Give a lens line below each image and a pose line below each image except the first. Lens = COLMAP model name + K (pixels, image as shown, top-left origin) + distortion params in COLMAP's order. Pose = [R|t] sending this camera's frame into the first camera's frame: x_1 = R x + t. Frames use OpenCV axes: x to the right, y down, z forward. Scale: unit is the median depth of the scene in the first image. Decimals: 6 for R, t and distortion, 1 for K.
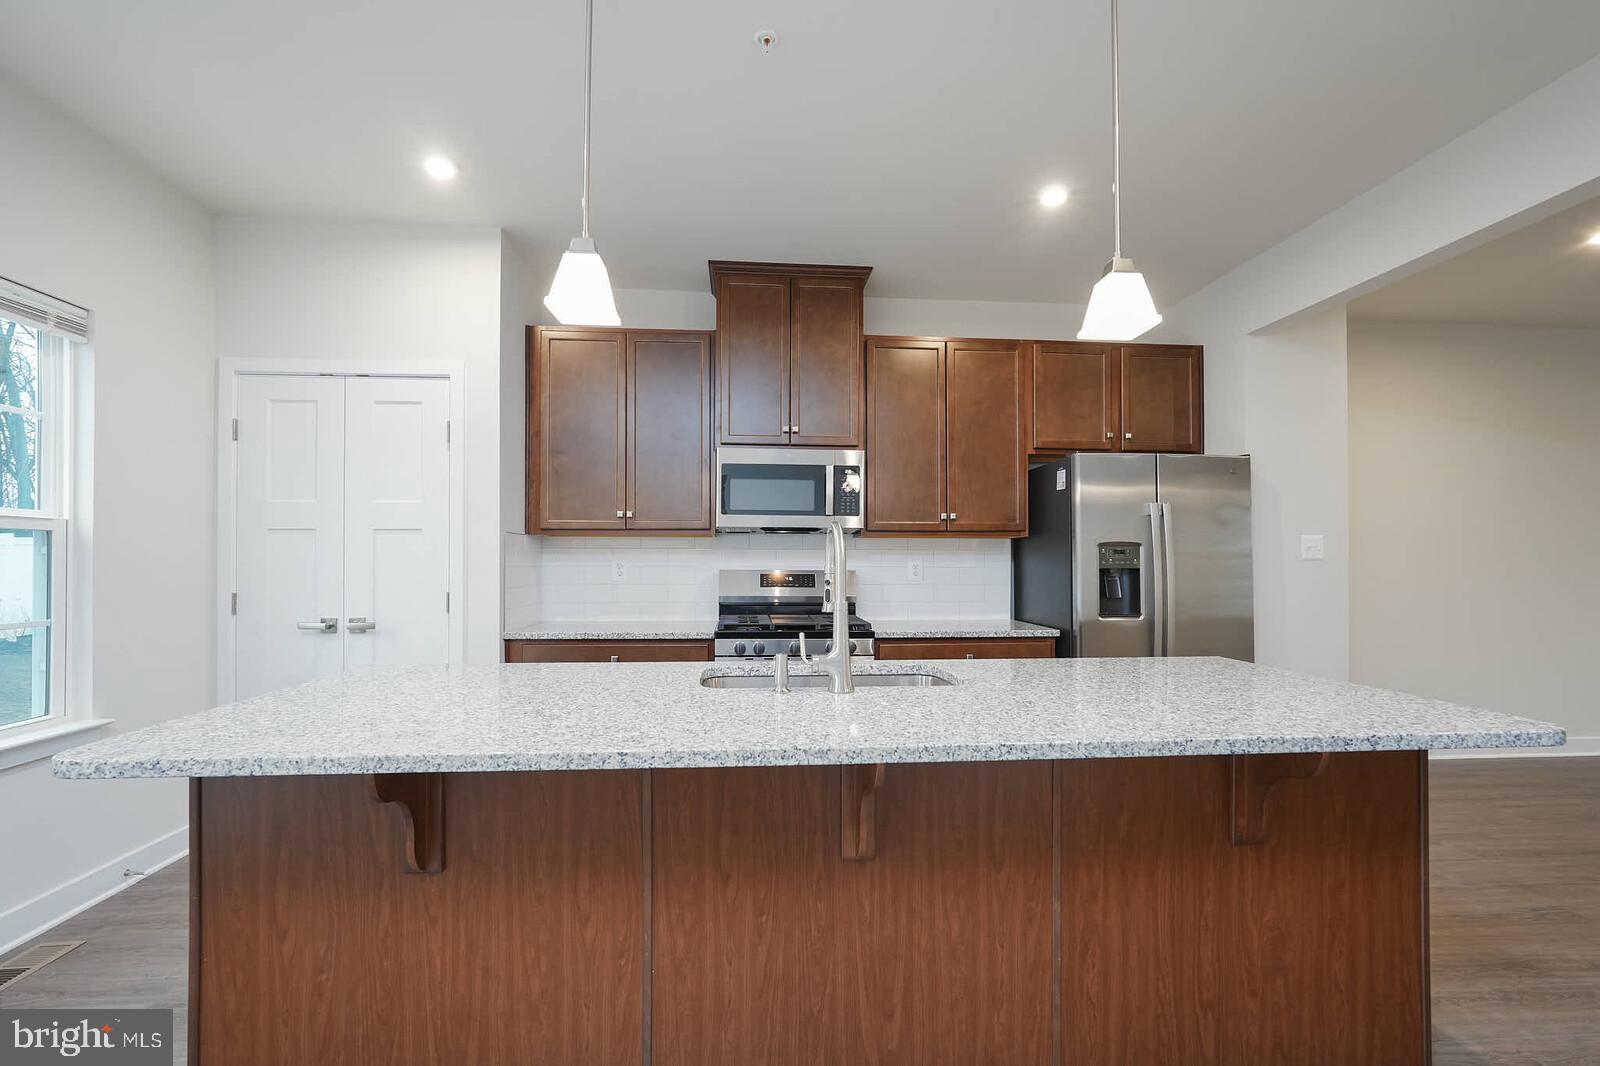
lens RADIAL K [[711.5, 0, 799.1], [0, 711.5, 552.4], [0, 0, 1]] dist [-0.002983, -0.000108]
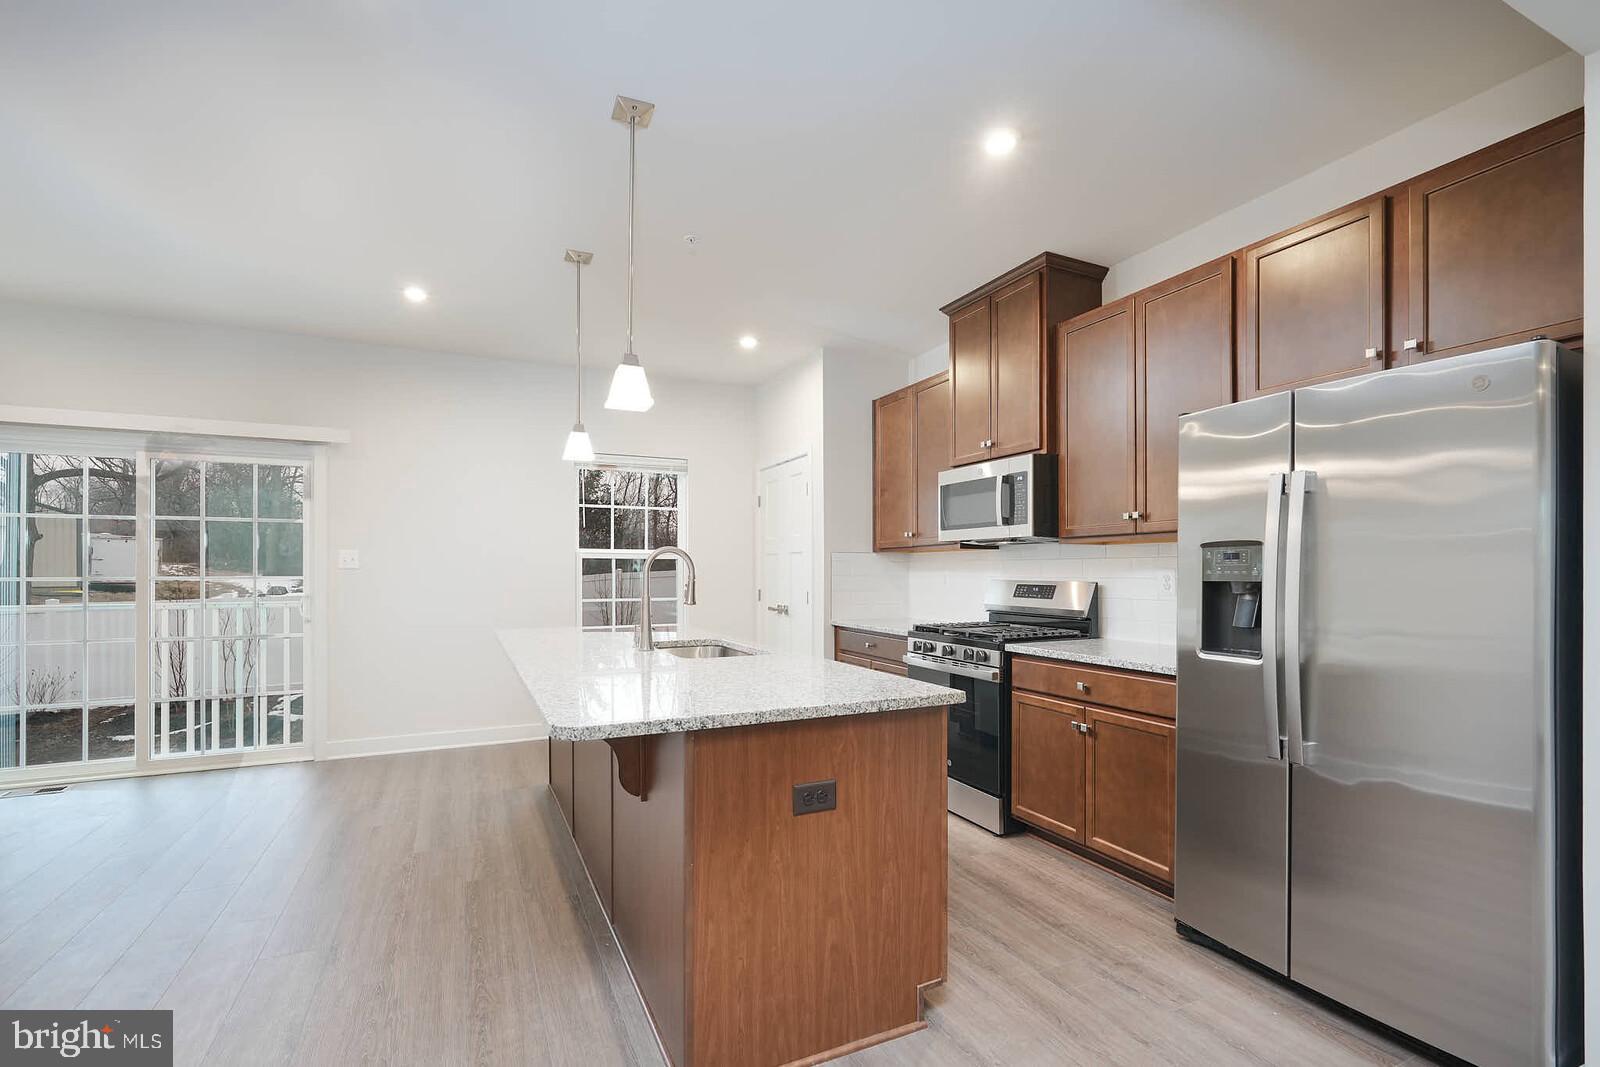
lens RADIAL K [[711.5, 0, 808.2], [0, 711.5, 571.2], [0, 0, 1]] dist [-0.002983, -0.000108]
pose [[0.347781, -0.002266, -0.937573, 0.896099], [0.013100, 0.999911, 0.002442, 0.006271], [0.937484, -0.013131, 0.347780, 0.402551]]
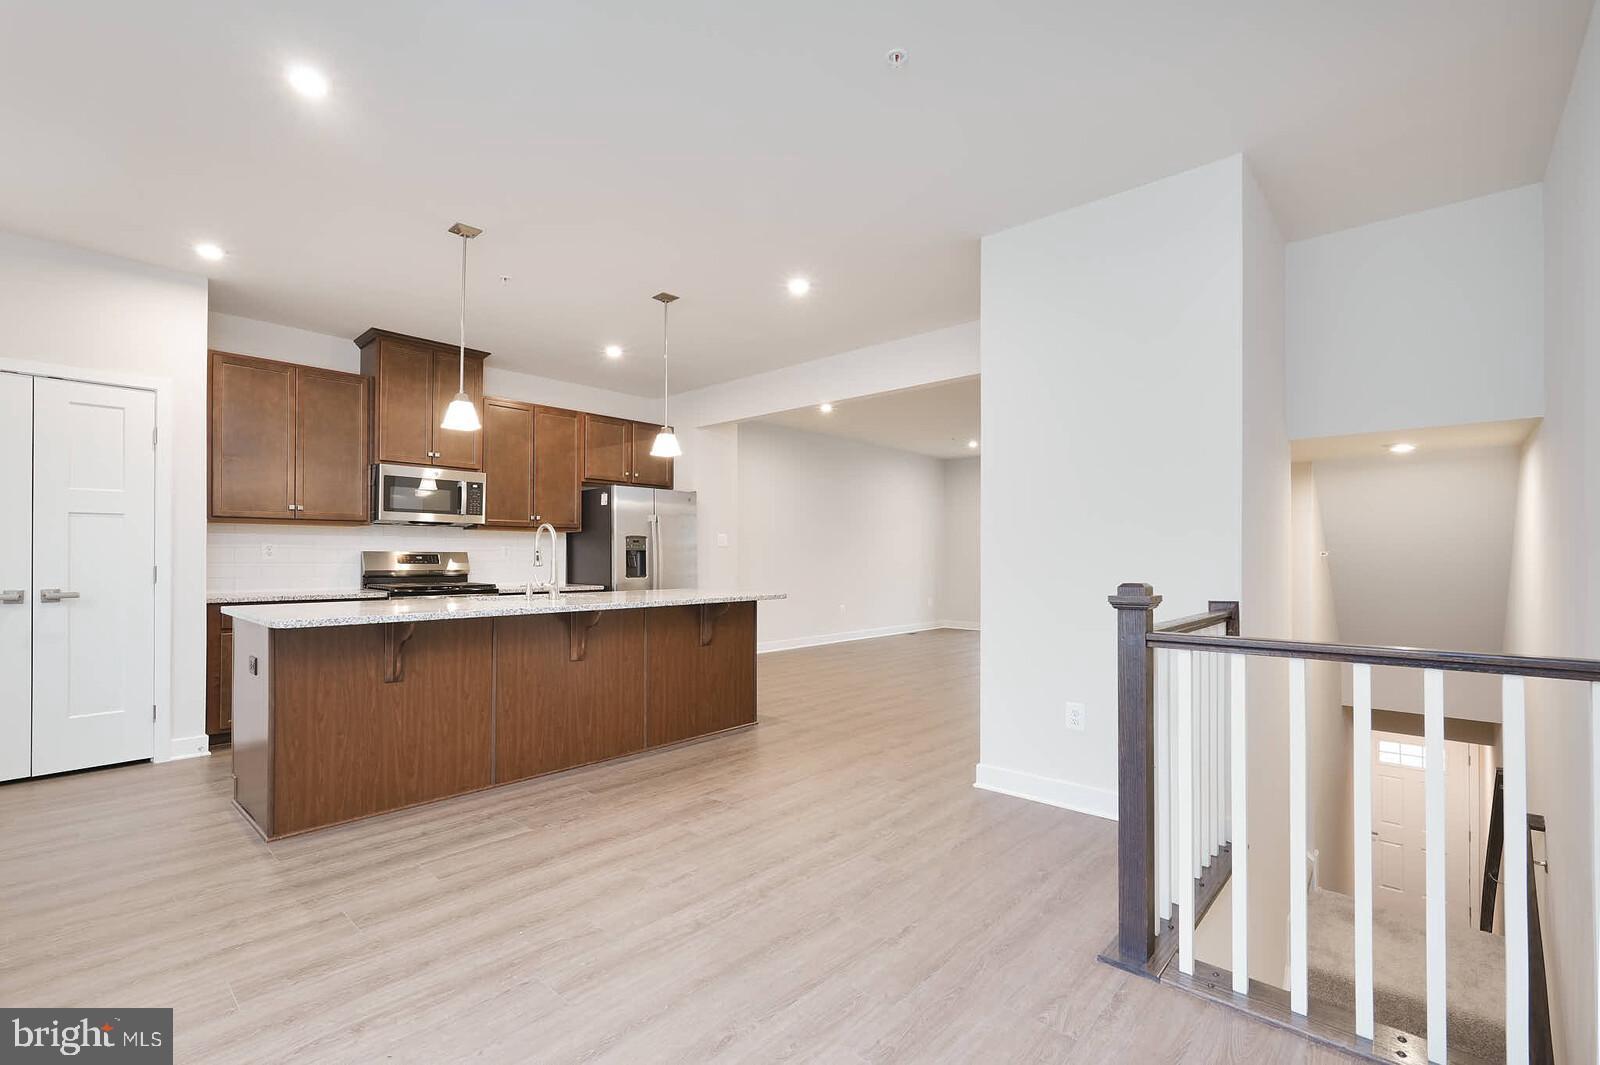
lens RADIAL K [[711.5, 0, 794.7], [0, 711.5, 541.0], [0, 0, 1]] dist [-0.002983, -0.000108]
pose [[0.740291, 0.014618, 0.672128, -0.458615], [-0.009063, 0.999890, -0.011764, 0.015617], [-0.672225, 0.002618, 0.740342, -0.602099]]
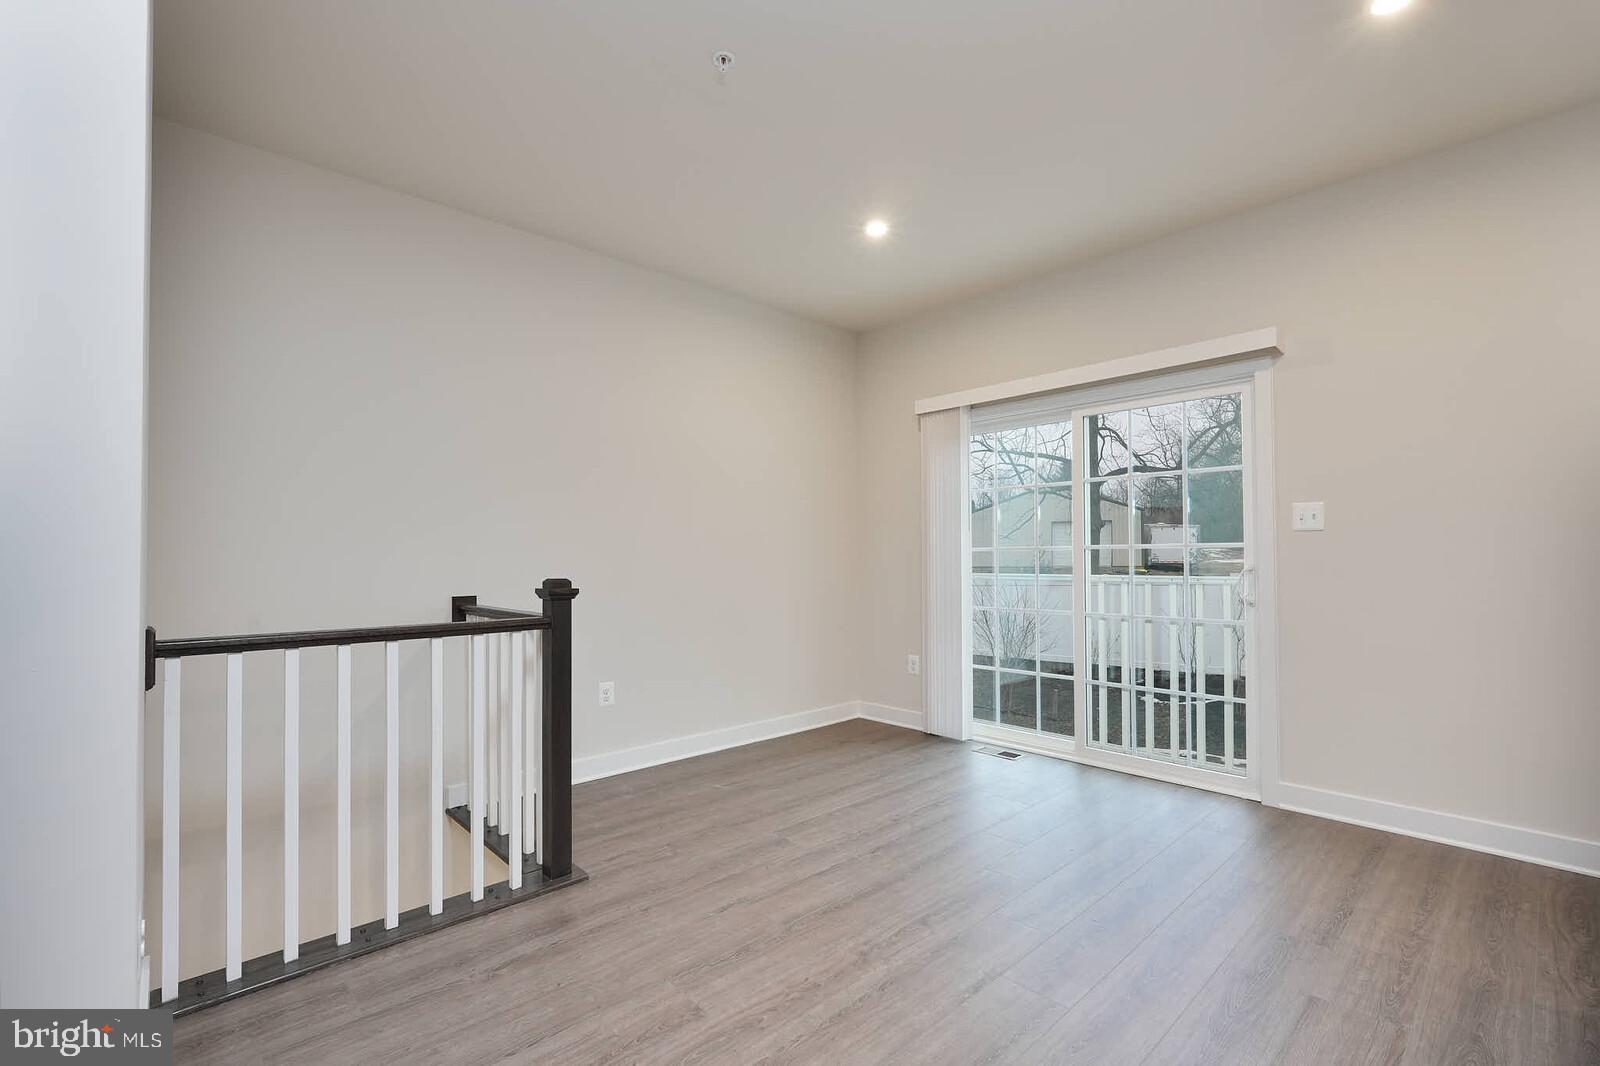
lens RADIAL K [[711.5, 0, 803.7], [0, 711.5, 546.4], [0, 0, 1]] dist [-0.002983, -0.000108]
pose [[-0.784832, -0.007248, -0.619666, 0.388683], [0.011329, 0.999597, -0.026041, 0.030342], [0.619605, -0.027459, -0.784434, 0.365487]]
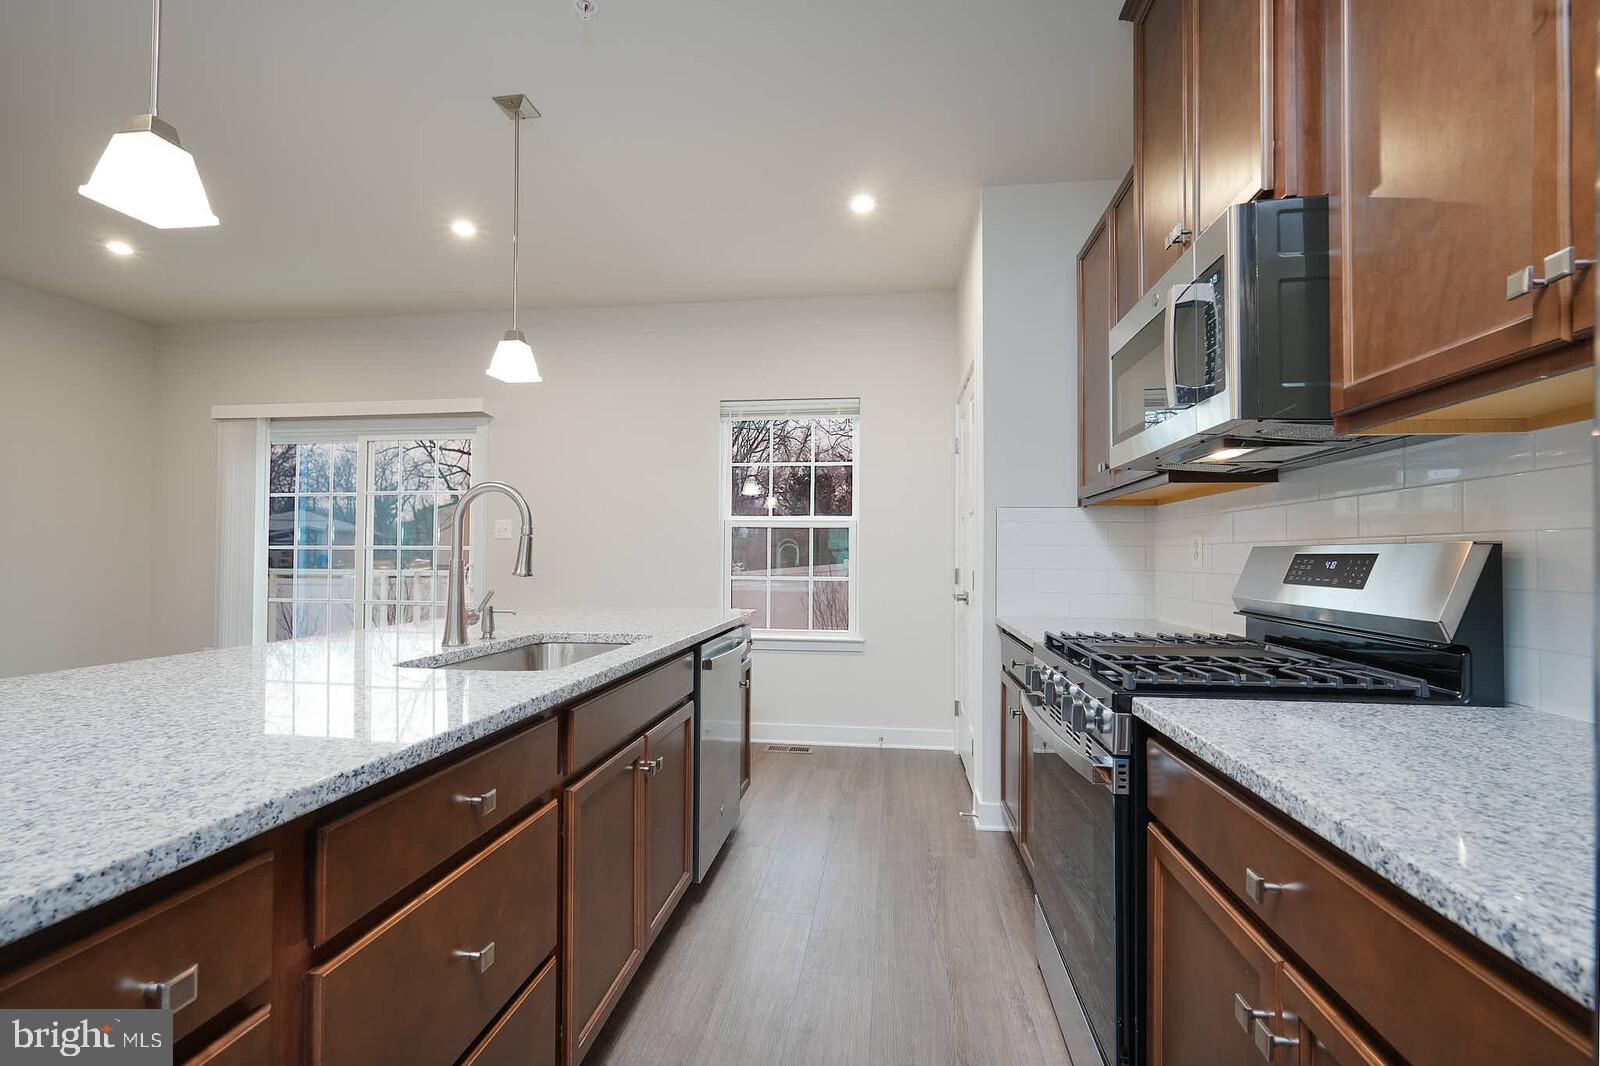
lens RADIAL K [[711.5, 0, 795.6], [0, 711.5, 547.9], [0, 0, 1]] dist [-0.002983, -0.000108]
pose [[-0.216365, -0.017133, -0.976162, 0.501159], [0.004545, 0.999818, -0.018555, 0.037656], [0.976302, -0.008451, -0.216248, 0.882846]]
